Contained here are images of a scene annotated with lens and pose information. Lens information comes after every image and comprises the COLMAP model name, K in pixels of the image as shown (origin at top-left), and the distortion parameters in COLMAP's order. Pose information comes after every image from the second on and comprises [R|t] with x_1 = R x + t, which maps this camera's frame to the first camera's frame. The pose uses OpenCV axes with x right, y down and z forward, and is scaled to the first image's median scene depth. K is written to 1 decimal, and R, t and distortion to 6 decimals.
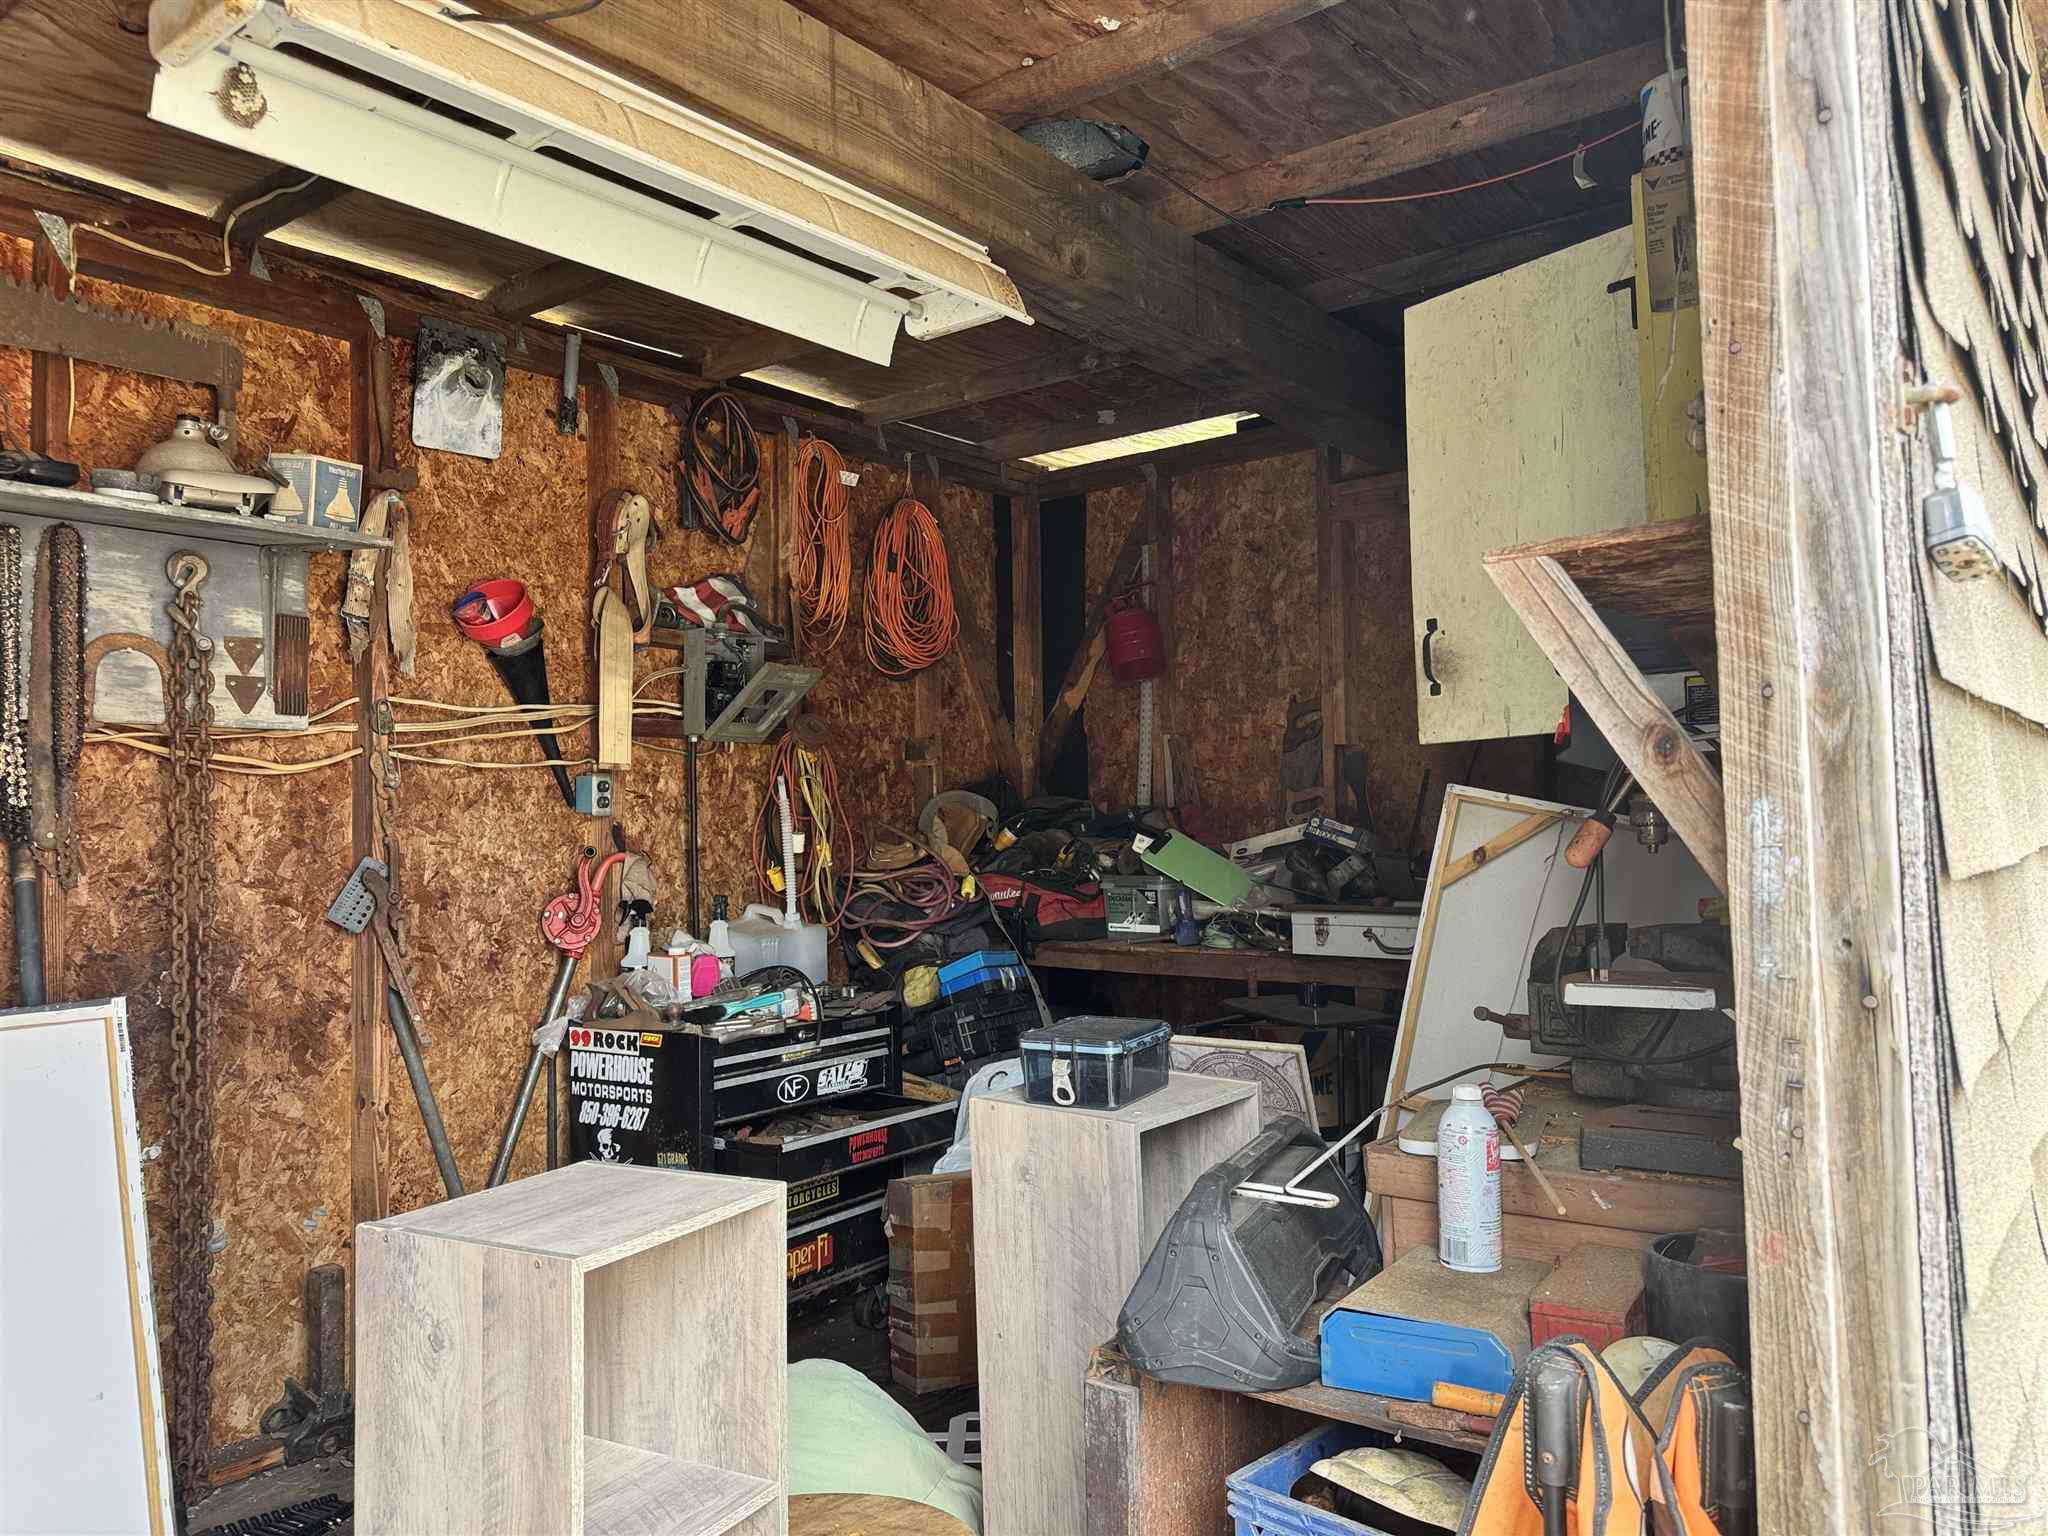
lens RADIAL K [[1447.3, 0, 1026.2], [0, 1447.3, 784.6], [0, 0, 1]] dist [0.055995, -0.074278]
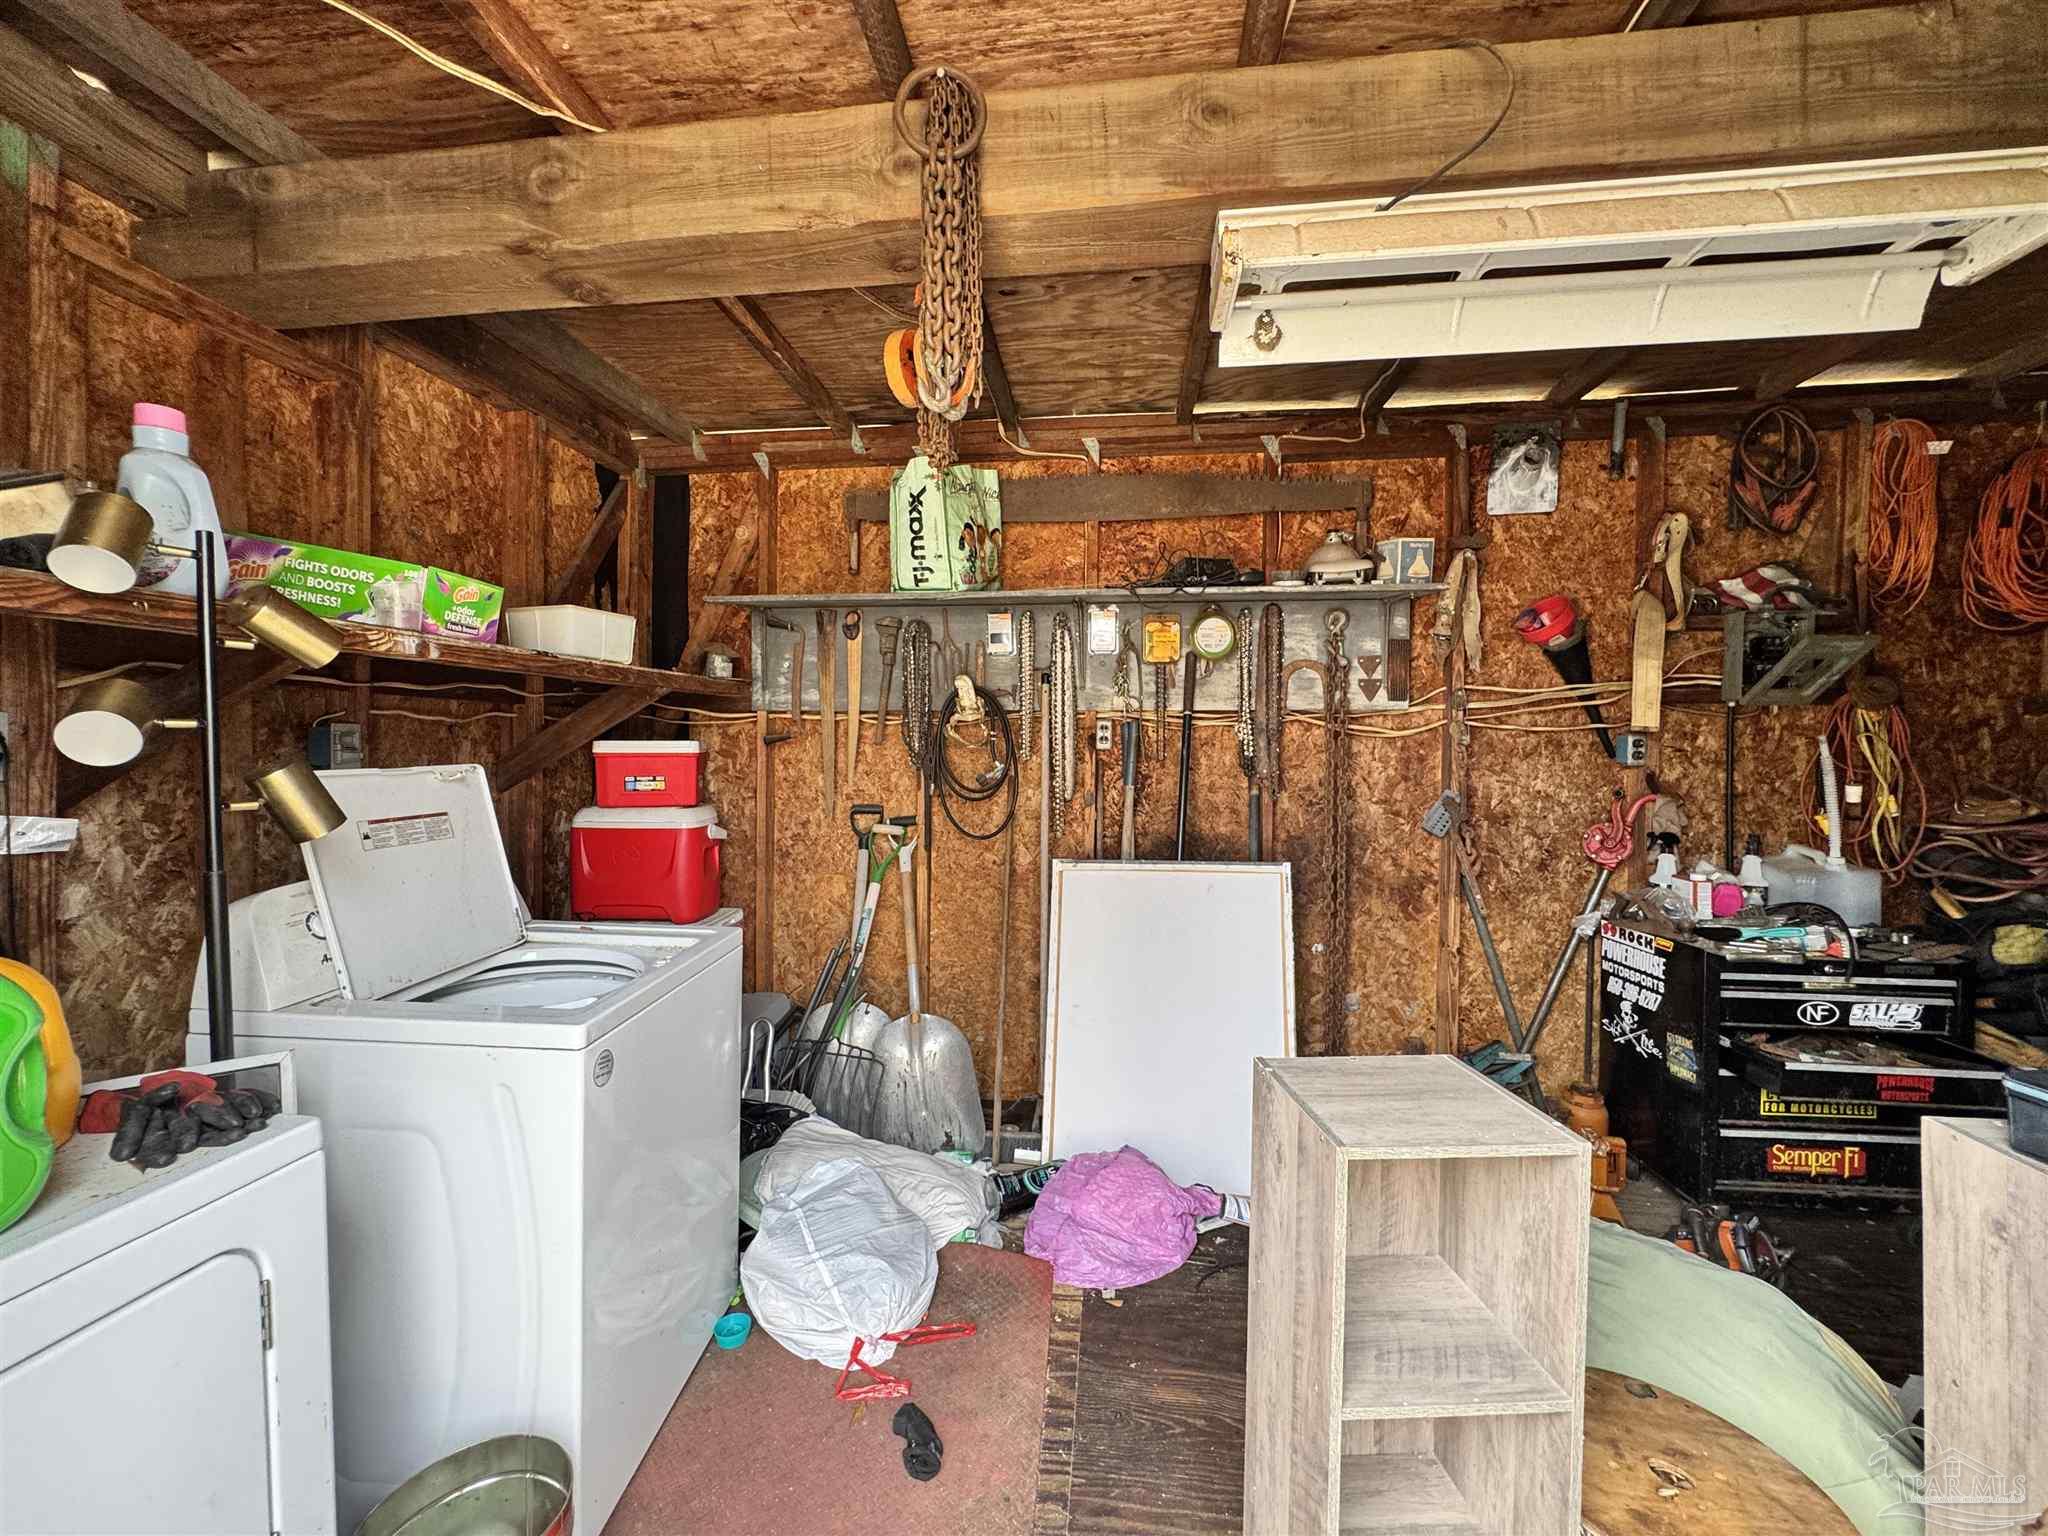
lens RADIAL K [[817.4, 0, 1021.9], [0, 817.4, 767.0], [0, 0, 1]] dist [-0.004896, 0.000818]
pose [[0.513351, 0.036287, -0.857411, 0.058477], [0.009832, 0.998791, 0.048157, -0.019234], [0.858122, -0.033152, 0.512374, 0.149404]]
